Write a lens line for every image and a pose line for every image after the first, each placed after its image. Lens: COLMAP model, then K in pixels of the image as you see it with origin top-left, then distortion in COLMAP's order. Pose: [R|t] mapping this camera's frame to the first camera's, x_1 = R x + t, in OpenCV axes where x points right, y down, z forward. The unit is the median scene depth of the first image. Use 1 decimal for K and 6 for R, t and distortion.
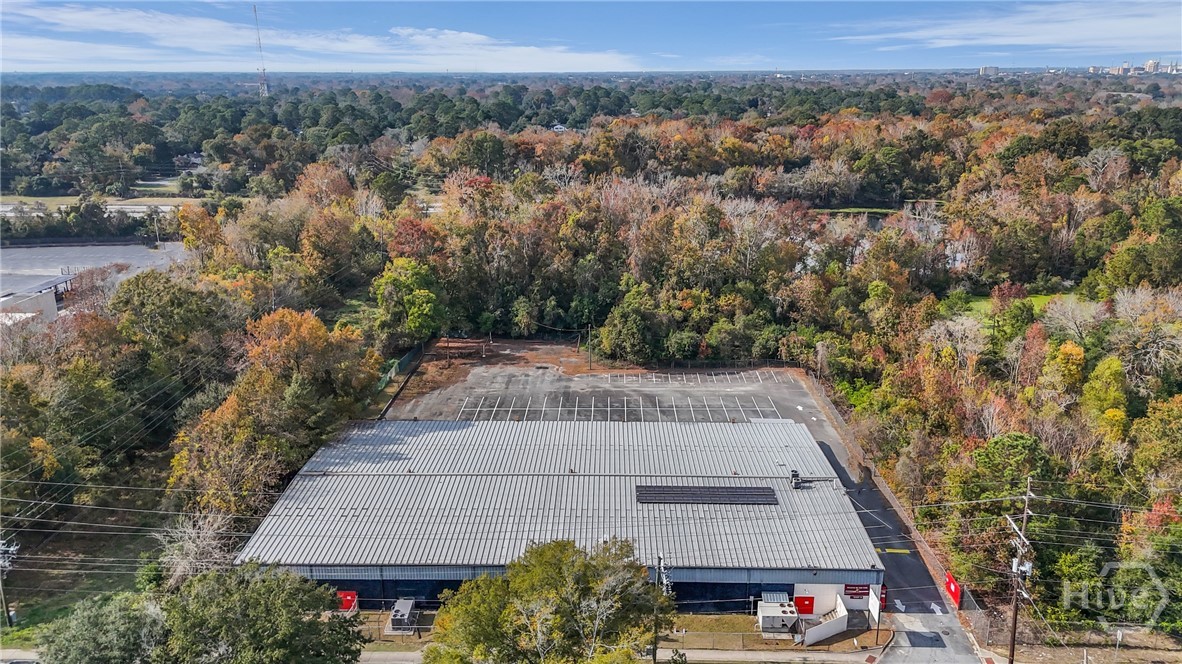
lens RADIAL K [[860.4, 0, 591.0], [0, 860.4, 332.0], [0, 0, 1]] dist [0.047173, -0.001580]
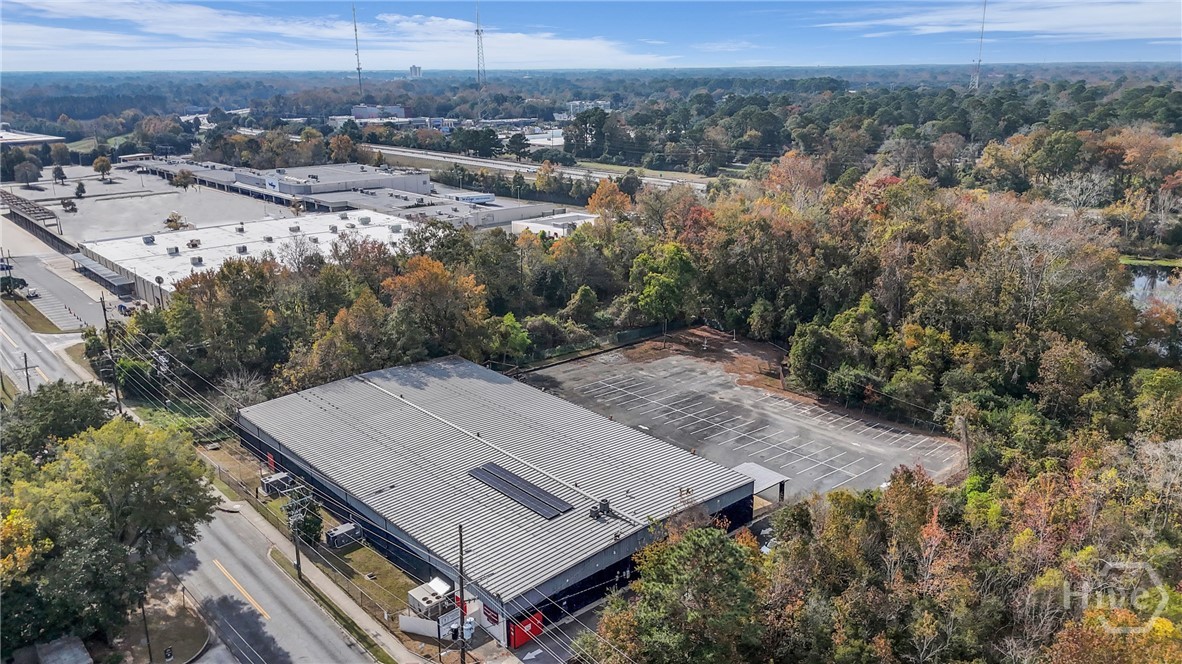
lens RADIAL K [[860.4, 0, 591.0], [0, 860.4, 332.0], [0, 0, 1]] dist [0.047173, -0.001580]
pose [[0.688400, 0.210977, -0.693970, 0.557983], [-0.204533, 0.974399, 0.093340, -0.067088], [0.695896, 0.077685, 0.713928, 0.207998]]
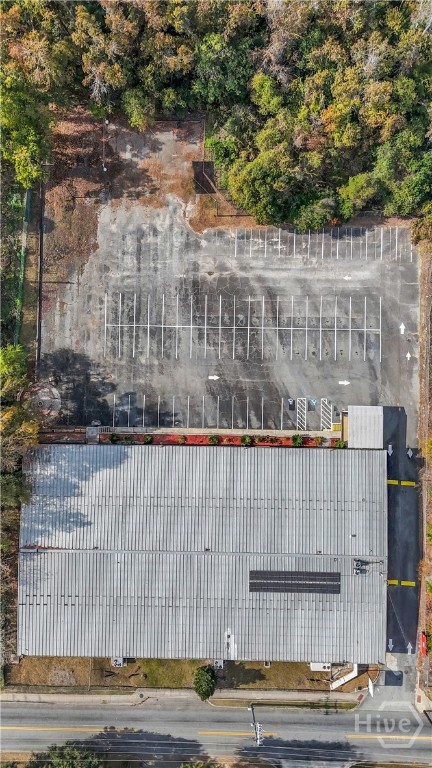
lens RADIAL K [[559.0, 0, 216.0], [0, 559.0, 384.0], [0, 0, 1]] dist [0.047173, -0.001580]
pose [[0.999948, -0.008642, 0.005457, -0.007419], [-0.002467, 0.314108, 0.949384, -0.568297], [-0.009918, -0.949348, 0.314070, 0.663426]]
